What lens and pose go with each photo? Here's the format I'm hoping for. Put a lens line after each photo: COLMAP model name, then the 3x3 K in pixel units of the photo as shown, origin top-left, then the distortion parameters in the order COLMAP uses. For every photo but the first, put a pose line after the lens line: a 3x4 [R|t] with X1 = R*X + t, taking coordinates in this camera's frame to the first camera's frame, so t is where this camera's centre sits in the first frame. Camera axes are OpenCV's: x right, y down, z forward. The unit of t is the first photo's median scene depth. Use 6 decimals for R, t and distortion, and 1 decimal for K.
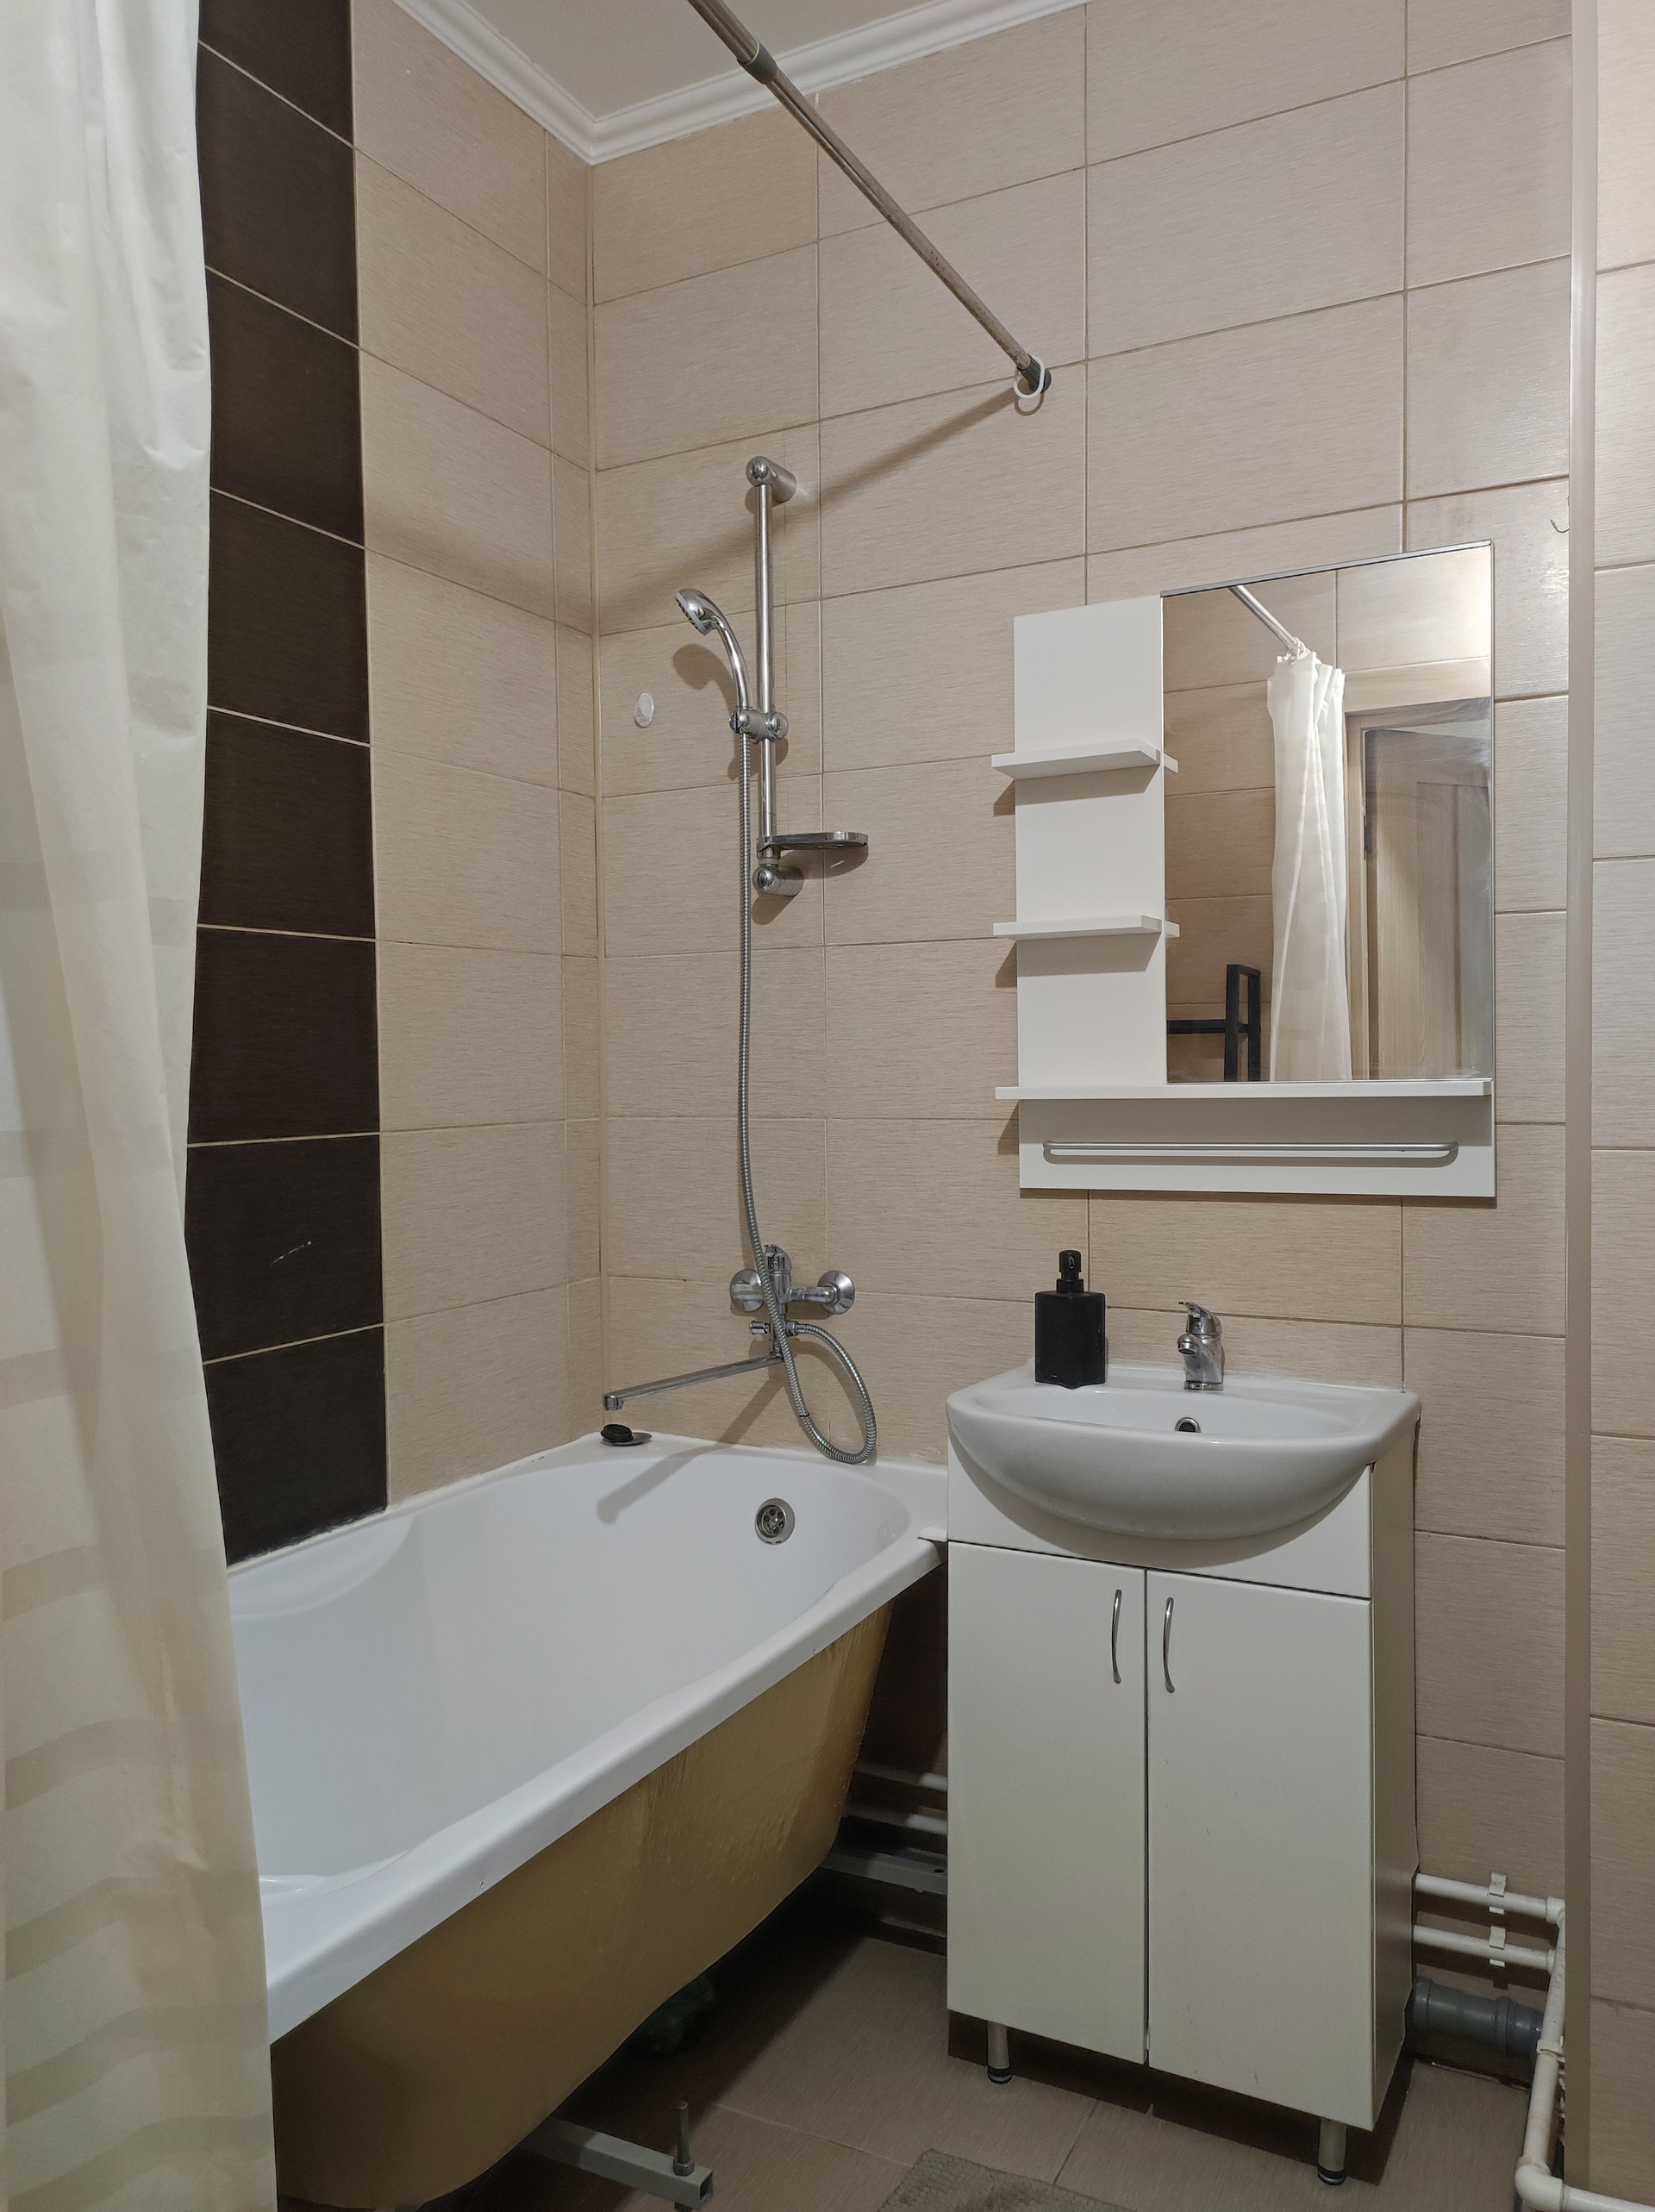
lens RADIAL K [[1623.9, 0, 831.3], [0, 1623.9, 1114.8], [0, 0, 1]] dist [0.060808, -0.049211]
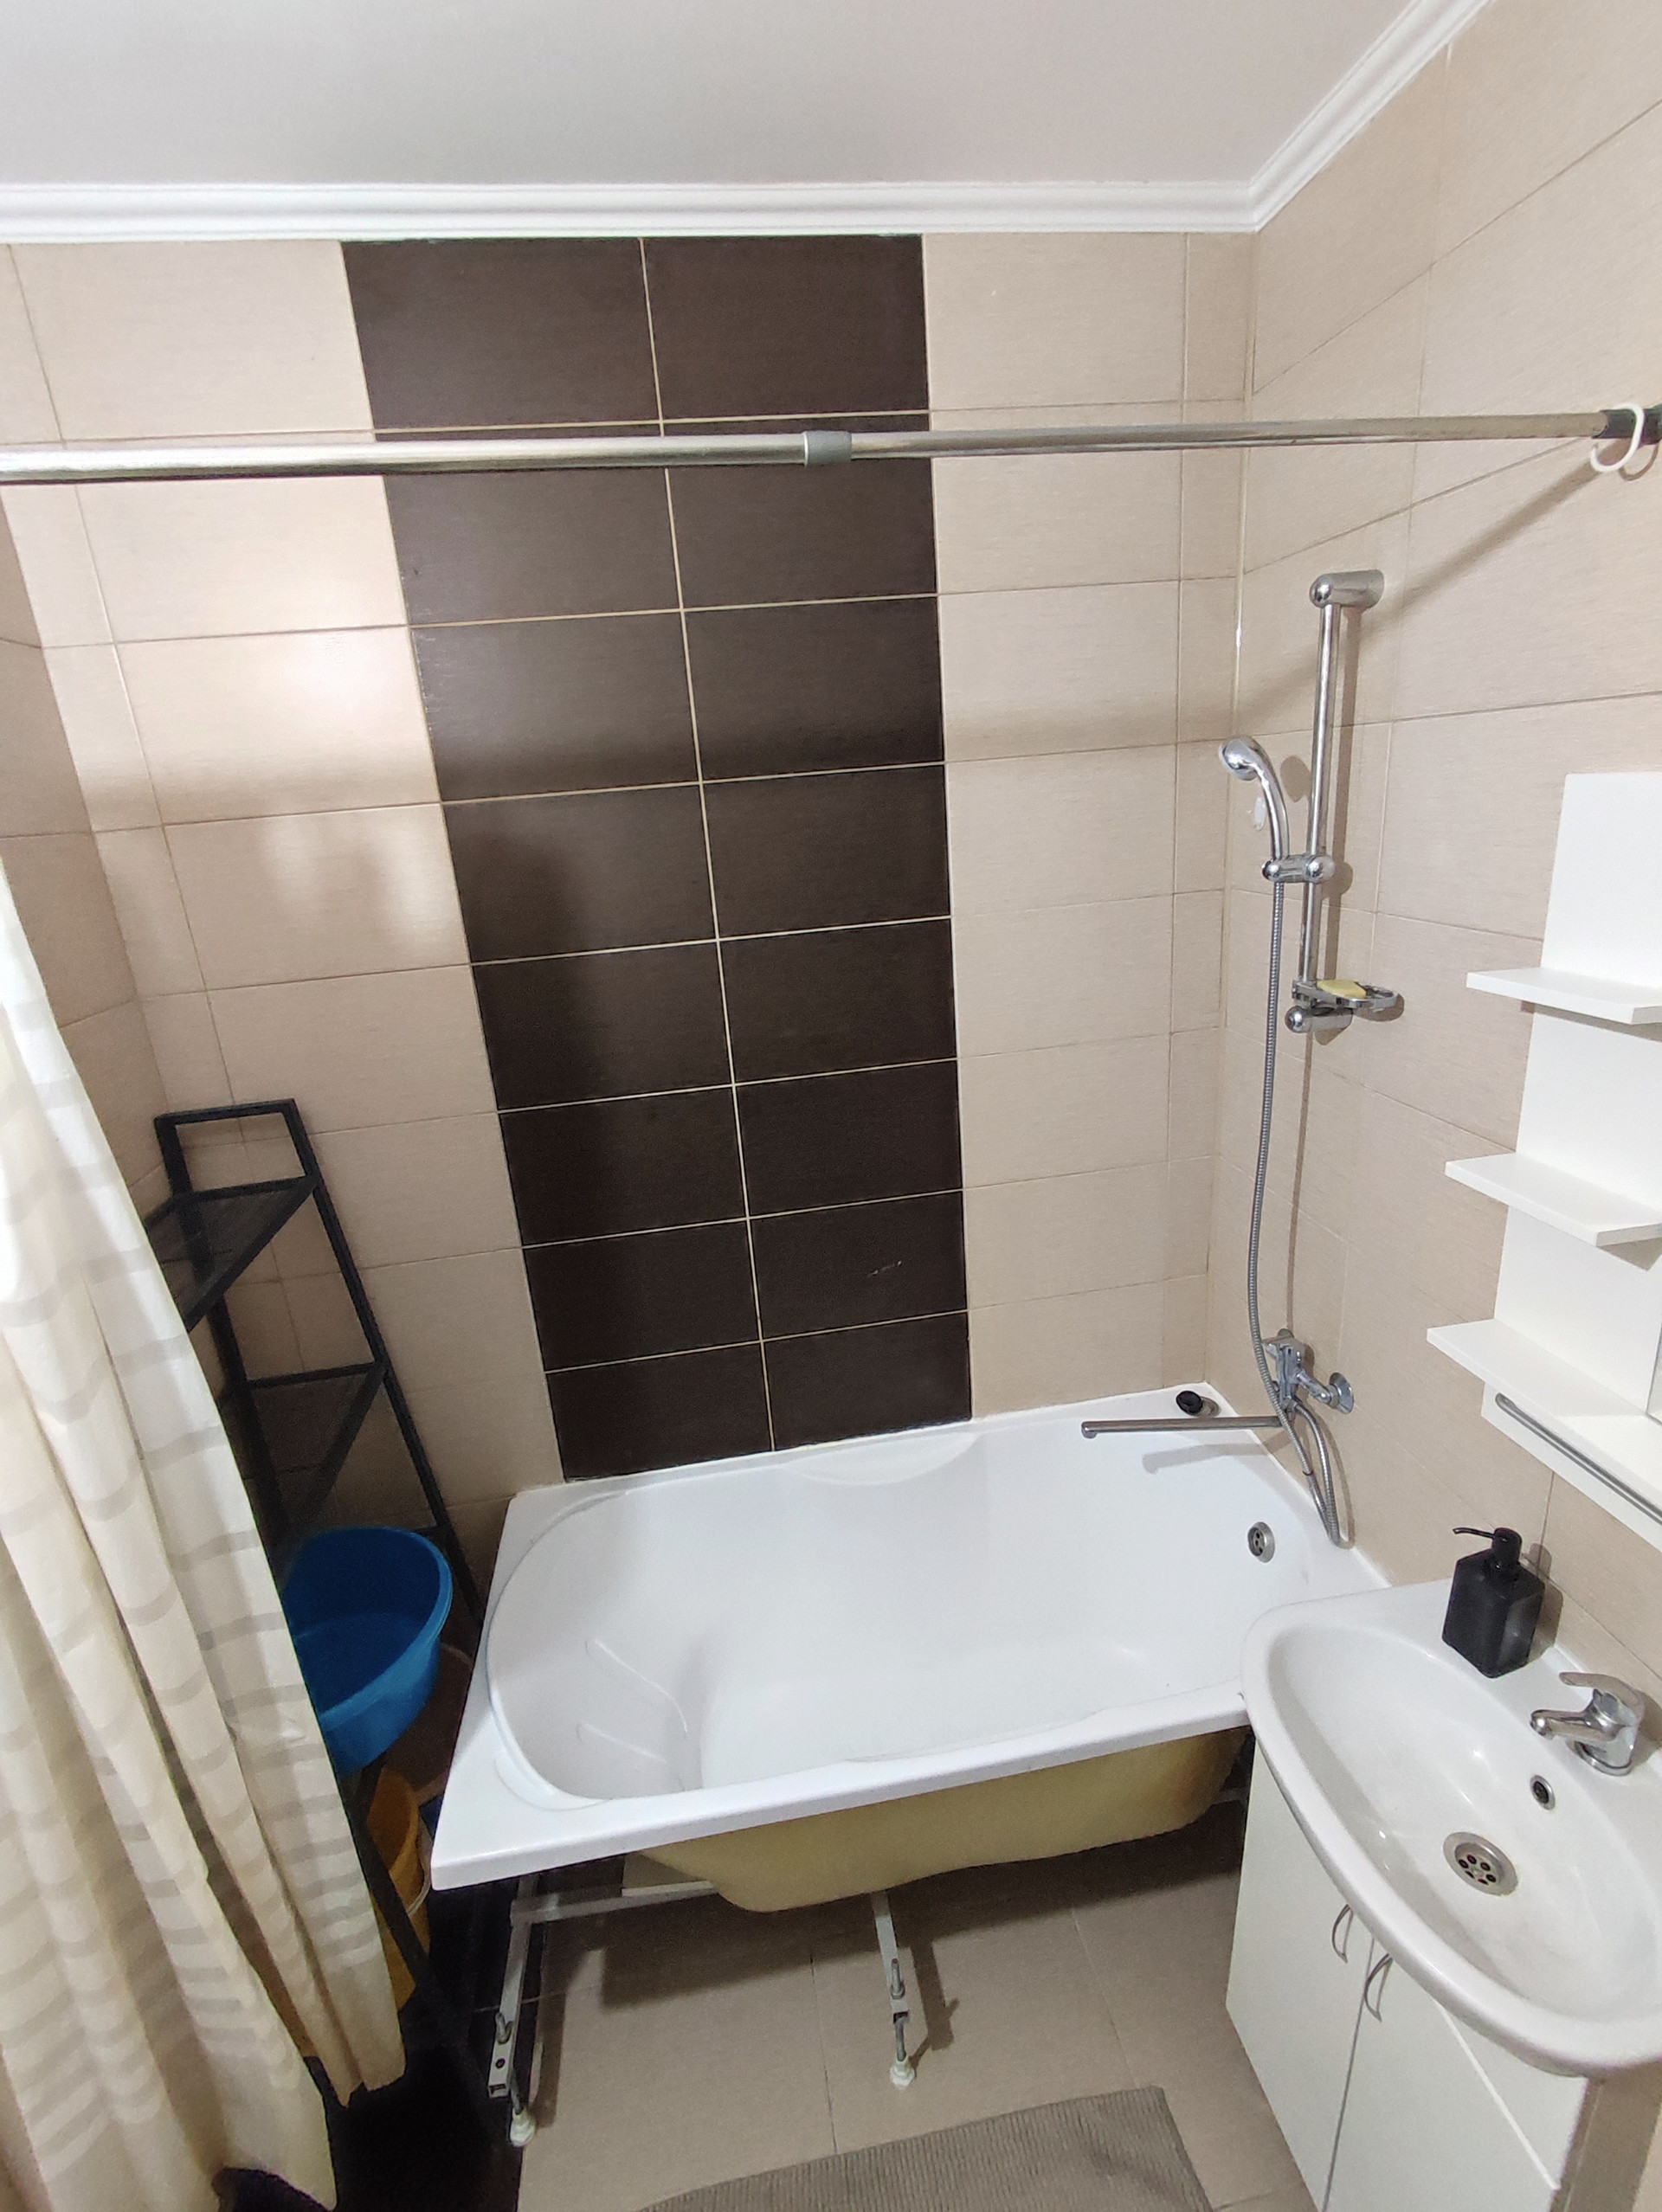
lens RADIAL K [[1016.4, 0, 827.6], [0, 1016.4, 1092.6], [0, 0, 1]] dist [0.004007, 0.000503]
pose [[0.586869, 0.205086, -0.783278, 0.339718], [0.042894, 0.958156, 0.283013, -0.335973], [0.808545, -0.199689, 0.553515, 0.451521]]
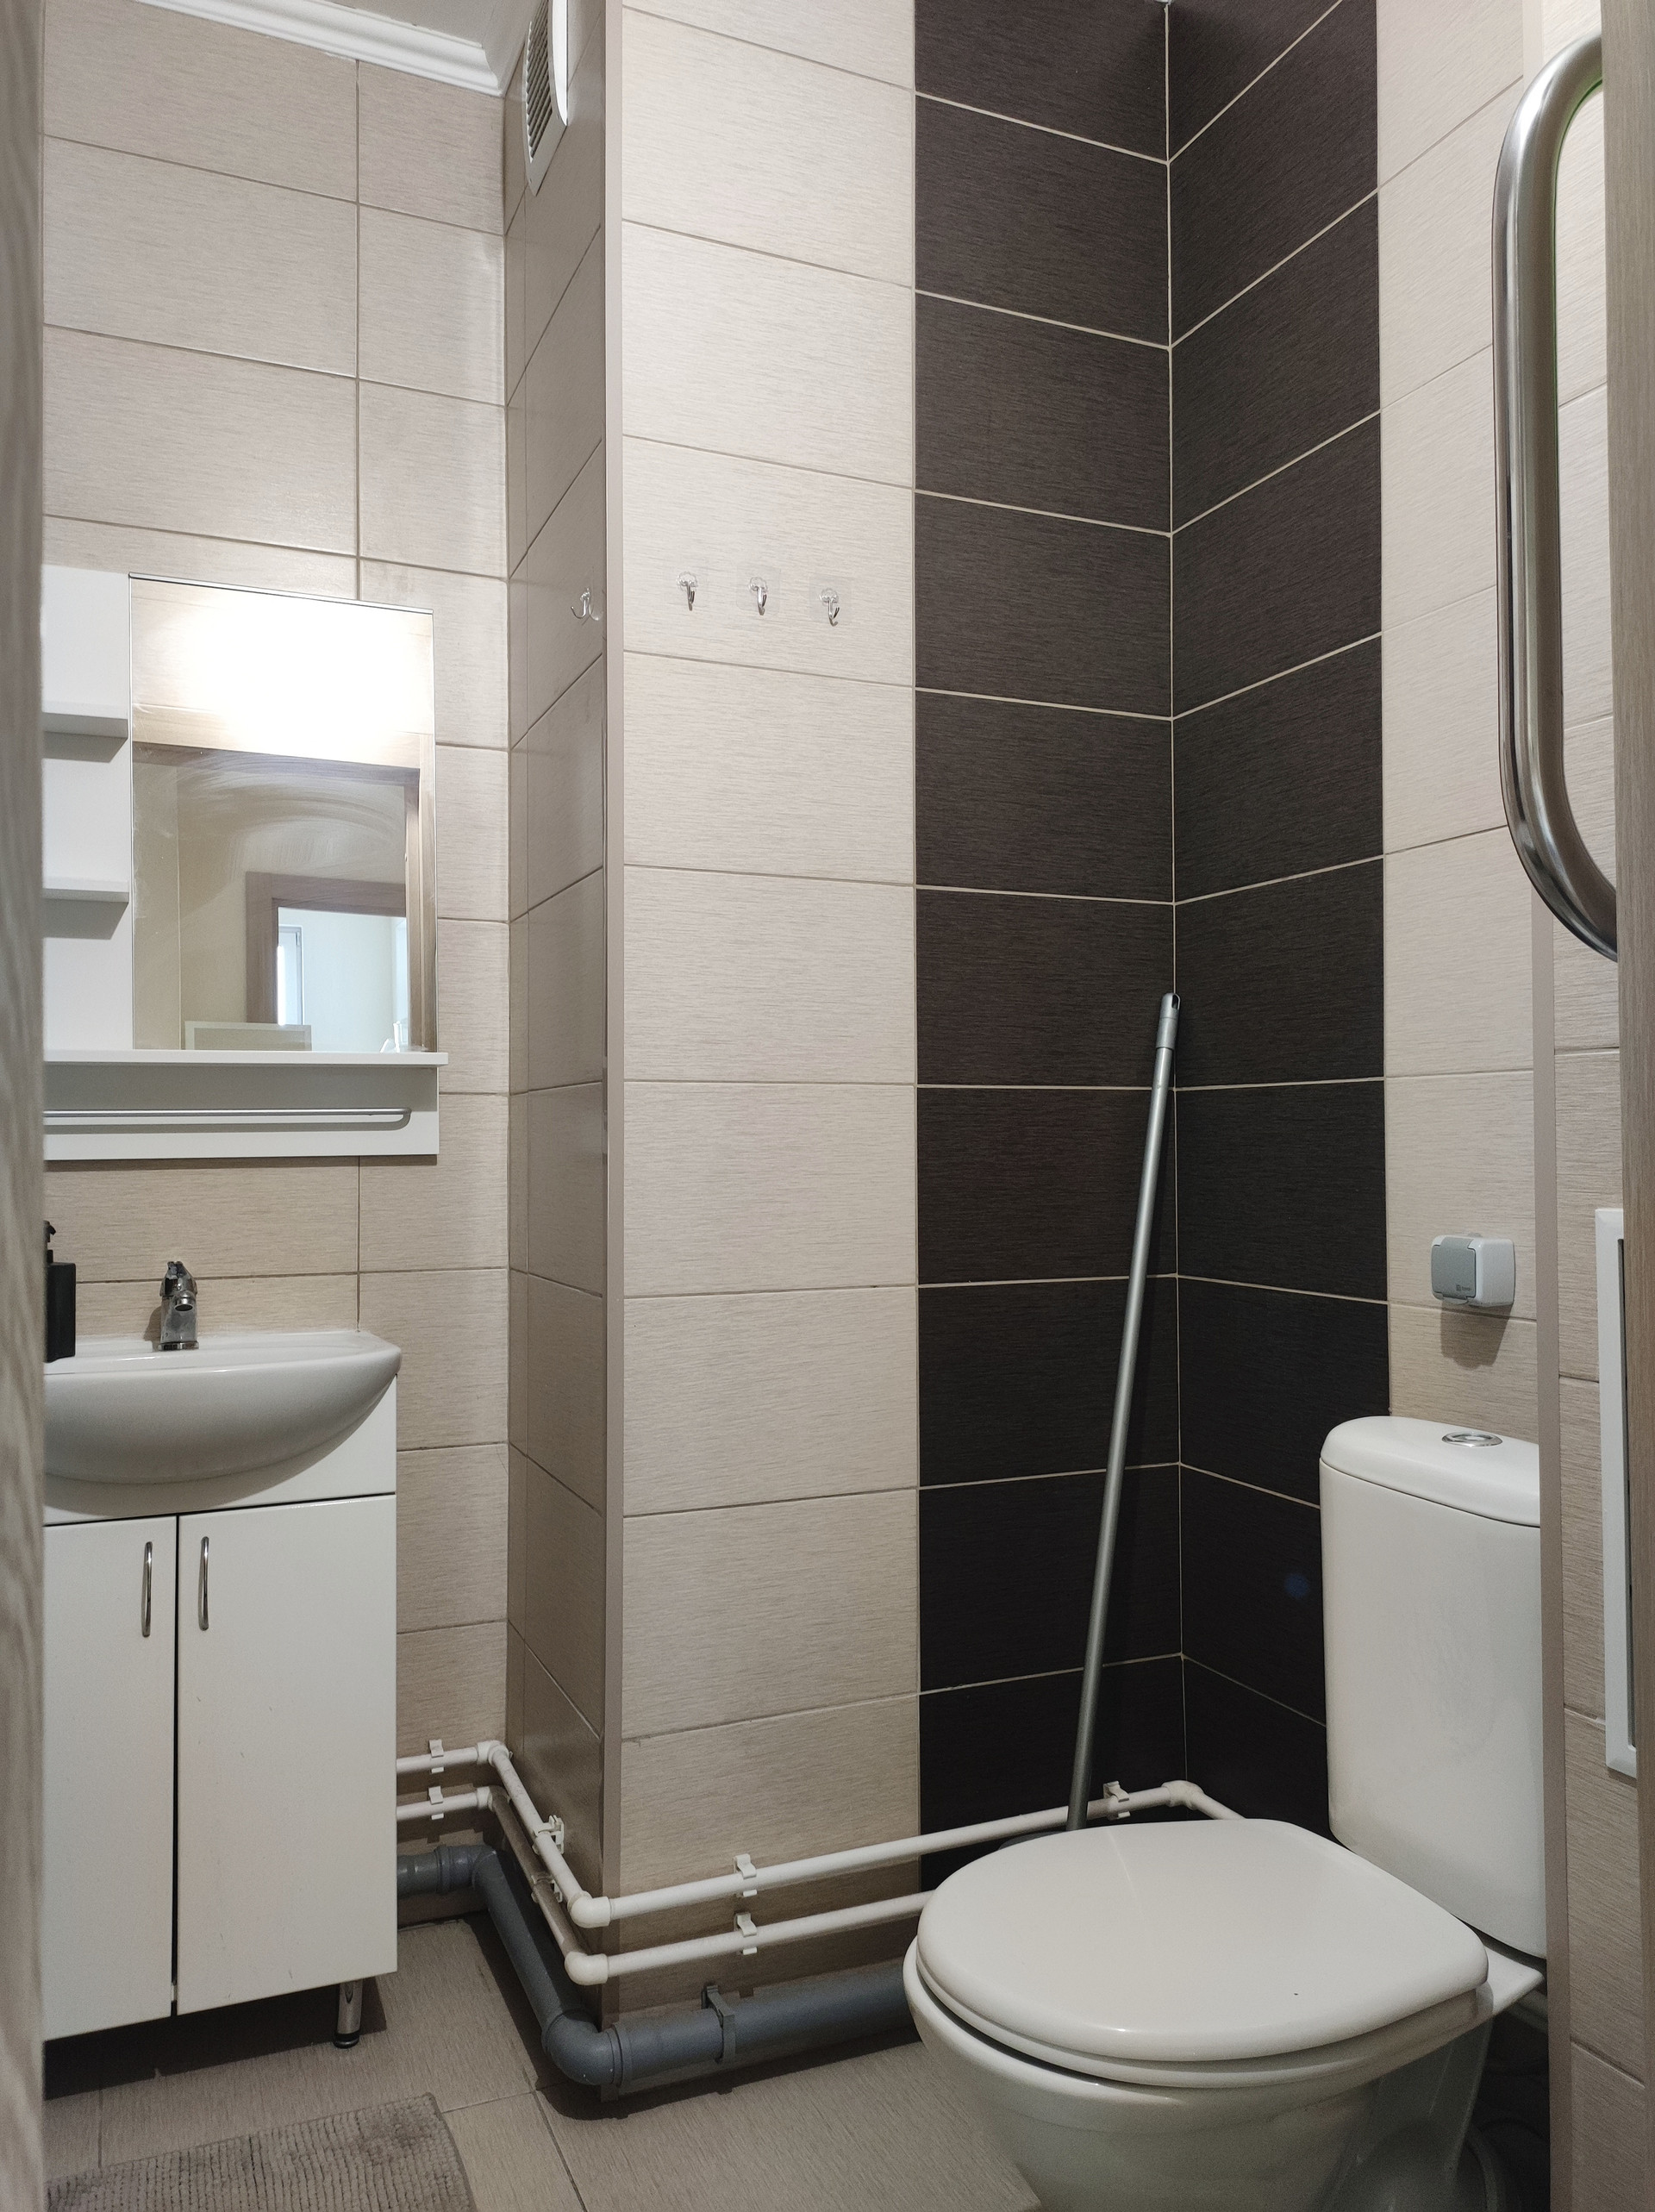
lens RADIAL K [[1640.6, 0, 824.8], [0, 1640.6, 1097.1], [0, 0, 1]] dist [0.060540, -0.050434]
pose [[0.640611, 0.030567, 0.767257, -0.309715], [0.021422, 0.998107, -0.057650, 0.077898], [-0.767567, 0.053367, 0.638744, 0.020235]]
